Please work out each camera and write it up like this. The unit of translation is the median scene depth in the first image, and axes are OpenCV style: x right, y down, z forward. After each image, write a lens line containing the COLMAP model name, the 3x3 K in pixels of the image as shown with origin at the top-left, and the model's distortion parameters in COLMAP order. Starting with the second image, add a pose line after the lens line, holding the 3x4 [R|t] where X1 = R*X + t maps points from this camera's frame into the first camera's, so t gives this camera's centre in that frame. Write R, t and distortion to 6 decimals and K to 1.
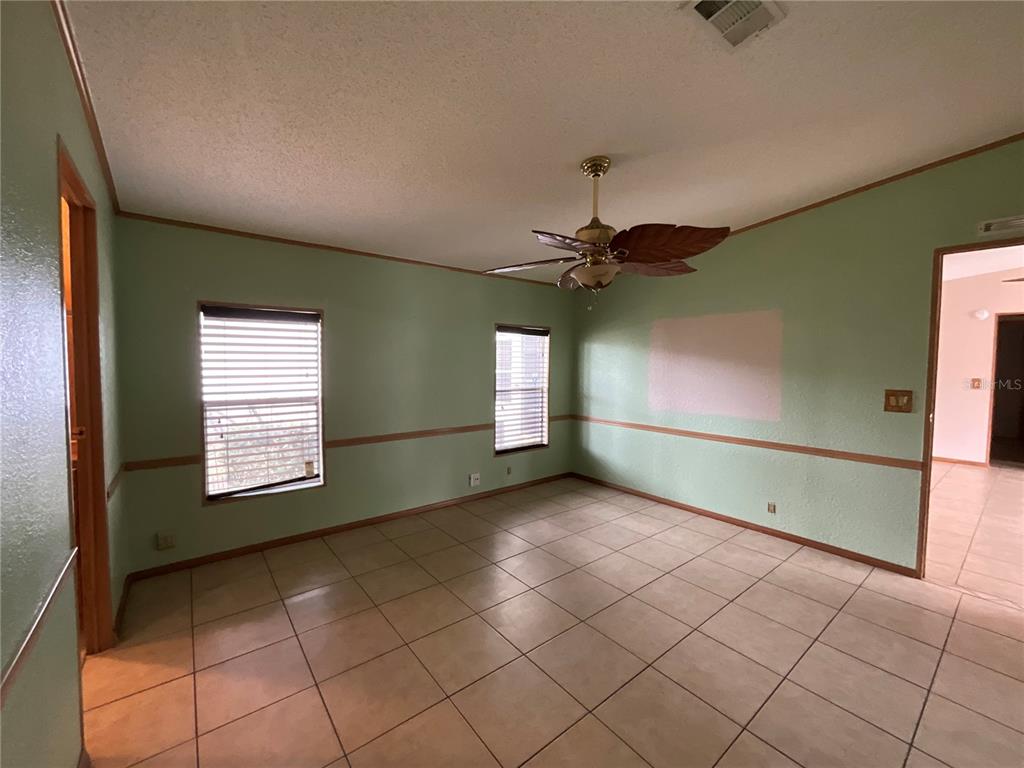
lens RADIAL K [[415.8, 0, 510.4], [0, 415.8, 379.5], [0, 0, 1]] dist [-0.012787, -0.000263]
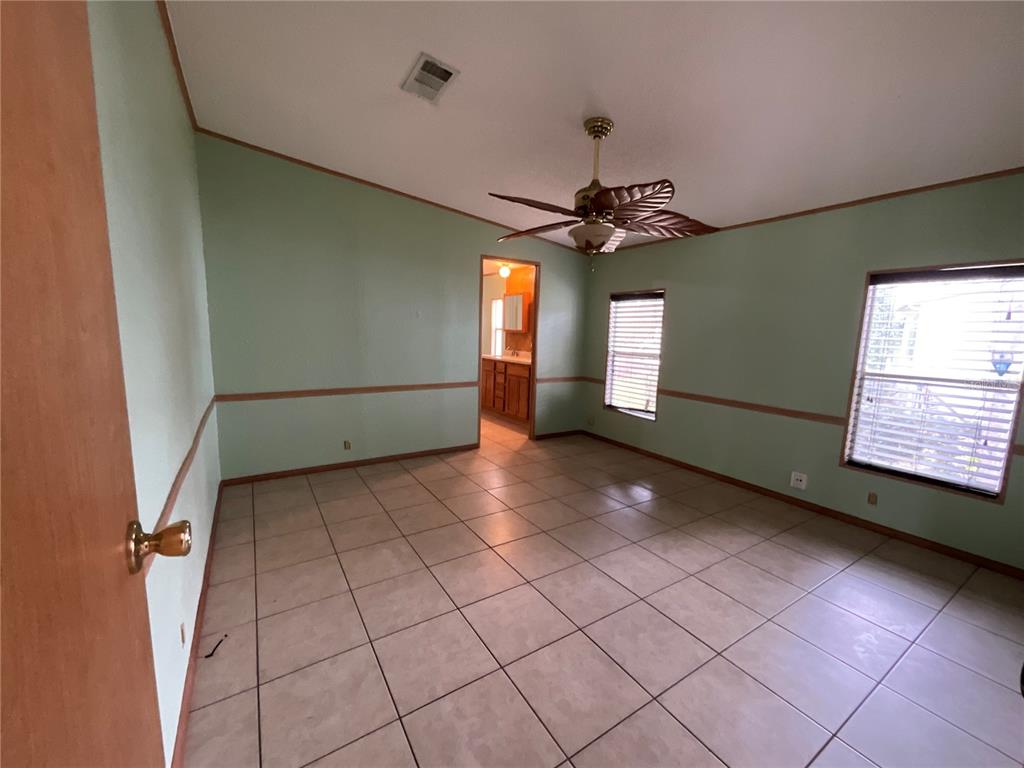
lens RADIAL K [[415.8, 0, 517.3], [0, 415.8, 389.9], [0, 0, 1]] dist [-0.012787, -0.000263]
pose [[-0.102792, 0.145588, -0.983991, 0.941199], [-0.044912, 0.987543, 0.150805, -0.030753], [0.993688, 0.059695, -0.094973, 0.684083]]
